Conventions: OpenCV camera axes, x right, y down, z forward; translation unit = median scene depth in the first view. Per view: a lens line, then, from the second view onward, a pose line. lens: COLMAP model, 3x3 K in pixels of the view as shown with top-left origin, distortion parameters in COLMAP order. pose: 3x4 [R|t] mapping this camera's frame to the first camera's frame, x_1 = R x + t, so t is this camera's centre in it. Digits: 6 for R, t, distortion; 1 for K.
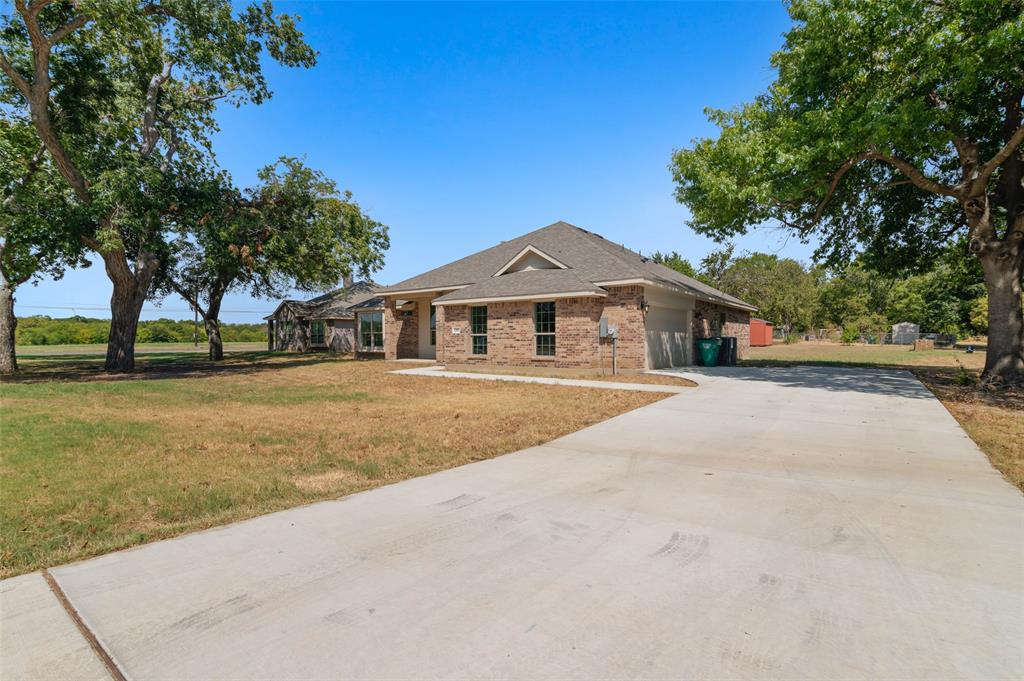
lens RADIAL K [[479.1, 0, 515.8], [0, 479.1, 343.7], [0, 0, 1]] dist [-0.009177, 0.001770]
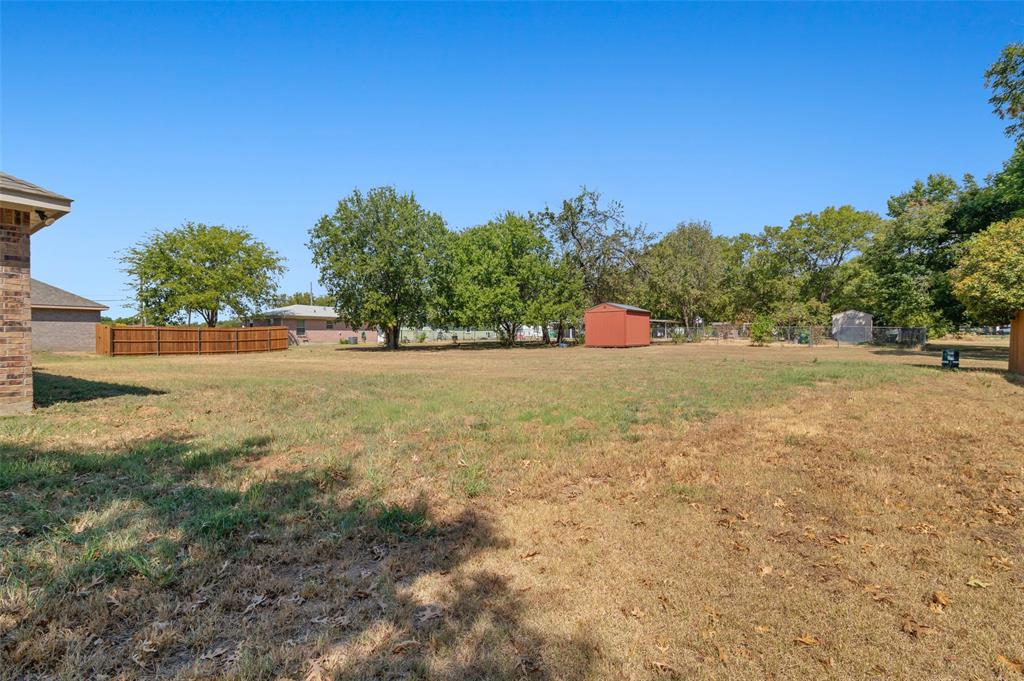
lens RADIAL K [[479.1, 0, 511.0], [0, 479.1, 336.0], [0, 0, 1]] dist [-0.009177, 0.001770]
pose [[0.999774, -0.001594, 0.021197, 0.328120], [0.001876, 0.999909, -0.013323, -0.001738], [-0.021174, 0.013360, 0.999687, 0.346489]]
